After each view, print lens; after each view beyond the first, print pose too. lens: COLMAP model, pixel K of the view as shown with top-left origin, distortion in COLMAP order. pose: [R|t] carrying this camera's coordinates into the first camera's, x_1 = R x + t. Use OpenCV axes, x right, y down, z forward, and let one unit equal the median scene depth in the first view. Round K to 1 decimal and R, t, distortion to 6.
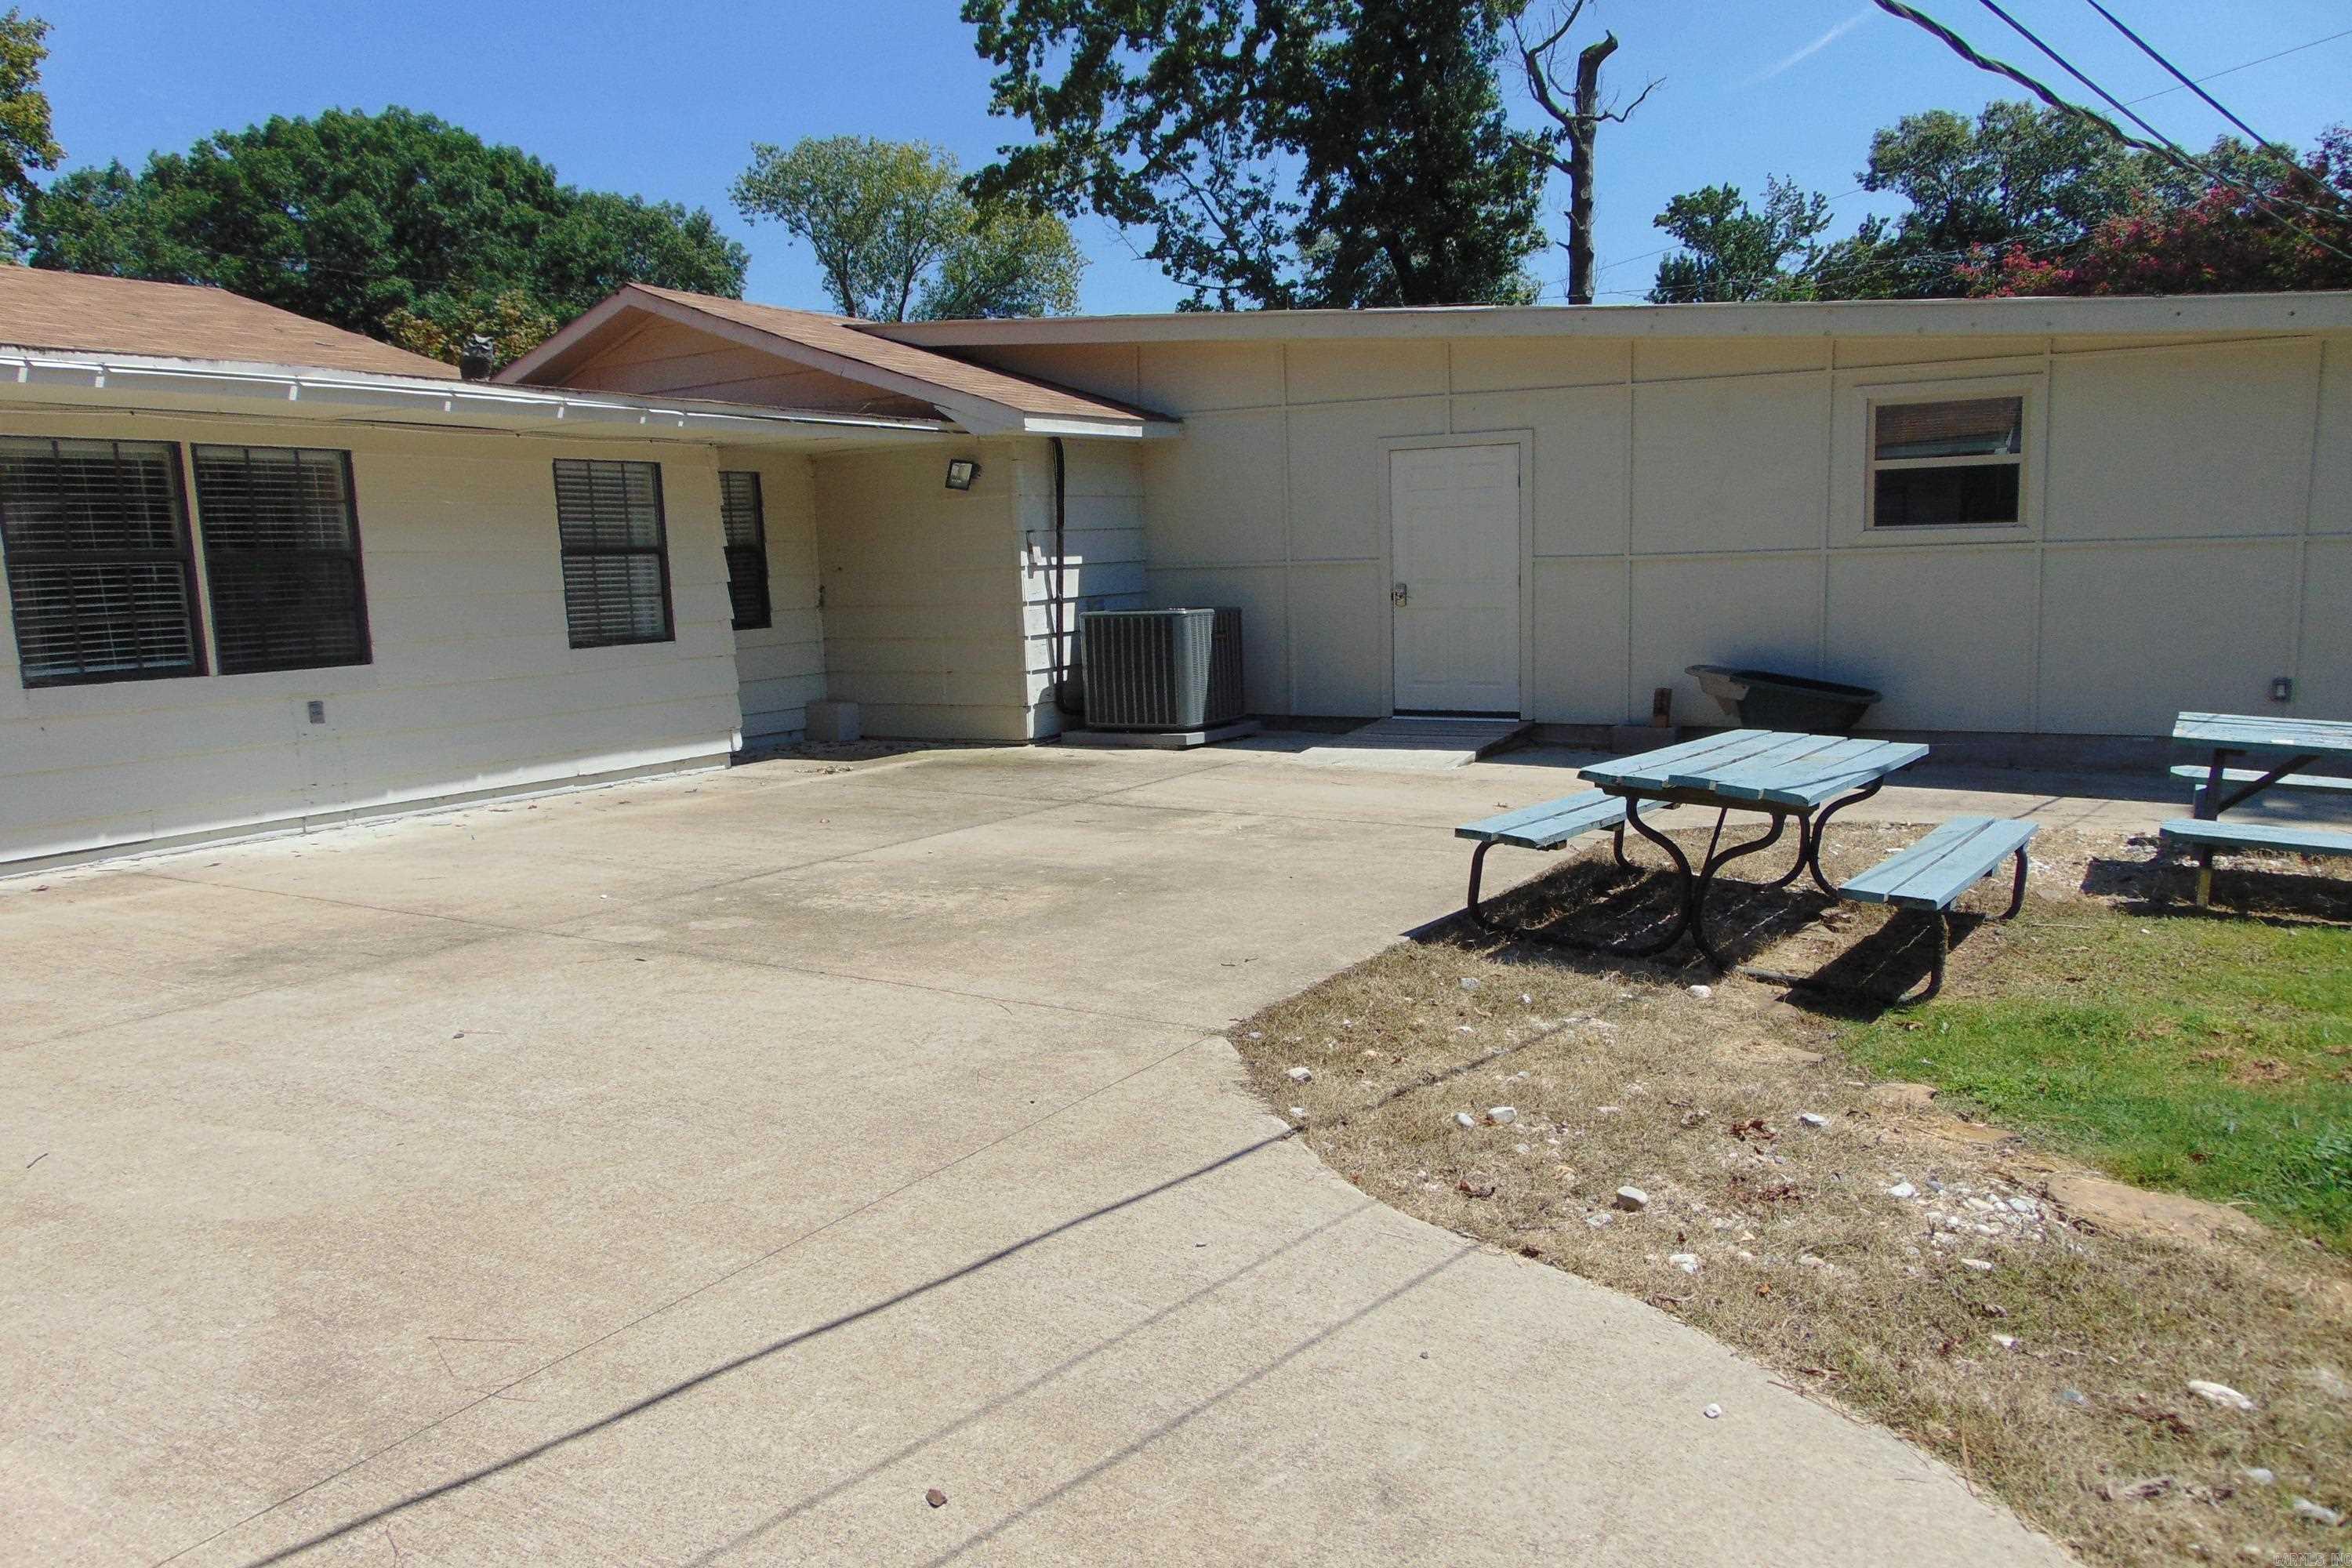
lens RADIAL K [[1767.8, 0, 1179.3], [0, 1767.8, 847.5], [0, 0, 1]] dist [-0.037721, 0.075714]
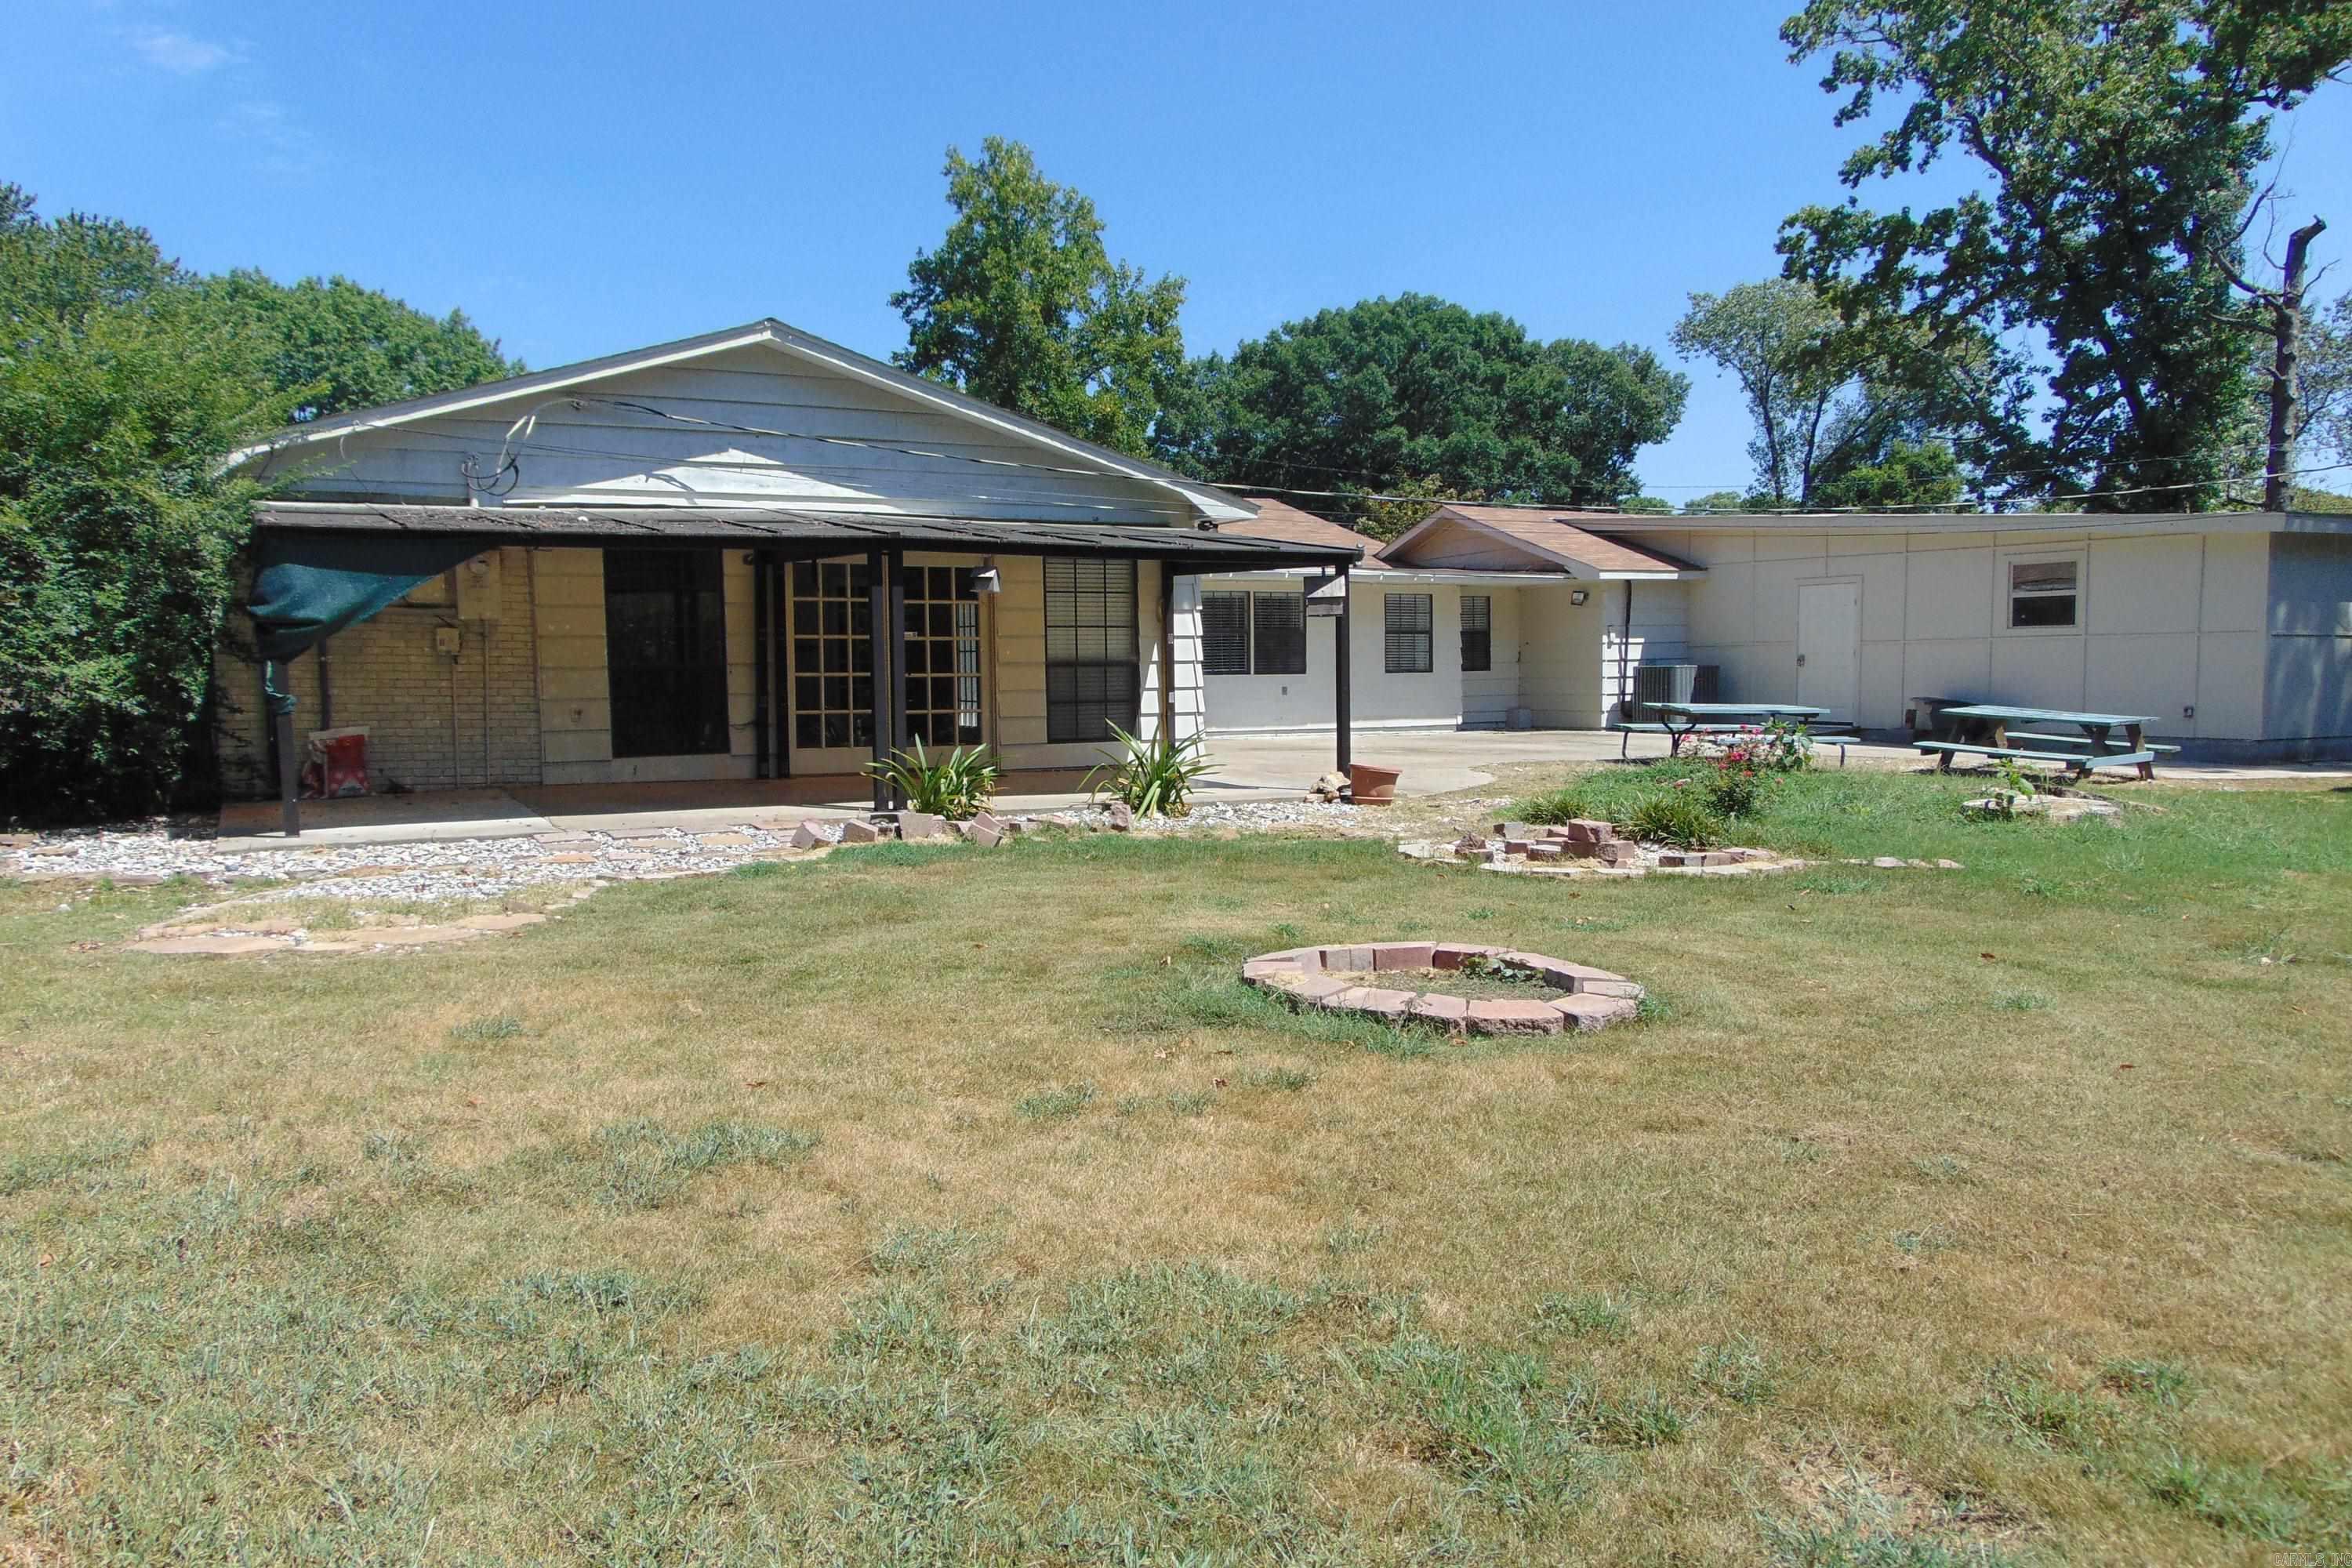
lens RADIAL K [[1743.9, 0, 1174.0], [0, 1743.9, 817.1], [0, 0, 1]] dist [-0.041453, 0.077087]
pose [[0.858730, 0.063127, -0.508526, 0.168102], [-0.096801, 0.994499, -0.040010, 0.055050], [0.503203, 0.083584, 0.860117, -0.312562]]
